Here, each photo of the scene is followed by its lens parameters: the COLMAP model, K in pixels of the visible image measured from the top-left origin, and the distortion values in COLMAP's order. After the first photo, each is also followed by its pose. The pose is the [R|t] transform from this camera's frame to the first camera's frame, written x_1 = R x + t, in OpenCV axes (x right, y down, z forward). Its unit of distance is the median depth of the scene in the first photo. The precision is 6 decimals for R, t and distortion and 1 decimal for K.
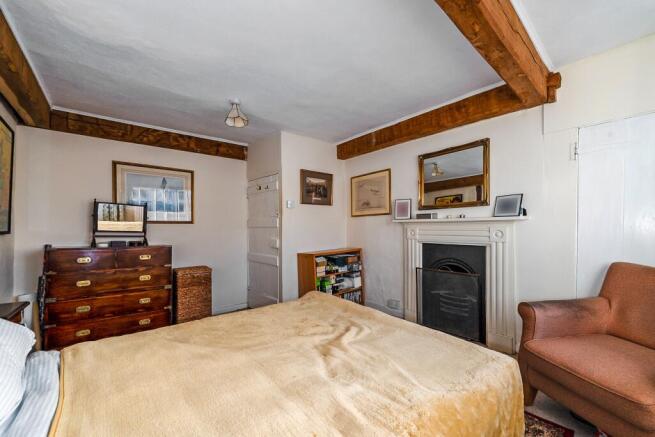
lens RADIAL K [[257.9, 0, 331.1], [0, 257.9, 219.3], [0, 0, 1]] dist [0.000312, 0.000113]
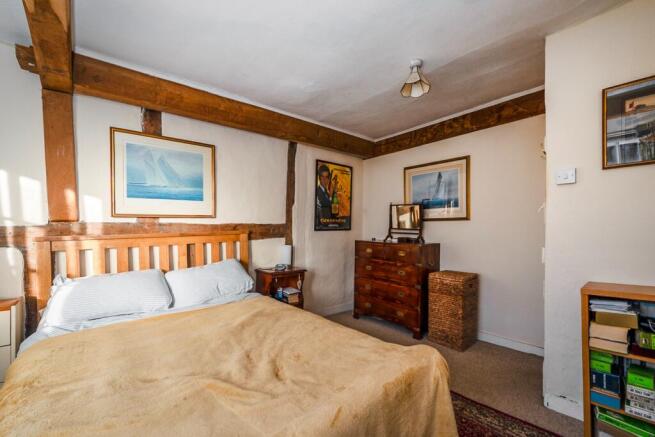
lens RADIAL K [[281.7, 0, 327.5], [0, 281.7, 218.5], [0, 0, 1]] dist [-0.000870, -0.000160]
pose [[0.019383, -0.025367, -0.999490, 0.397481], [0.045675, 0.998657, -0.024460, 0.014658], [0.998768, -0.045177, 0.020516, 0.607609]]
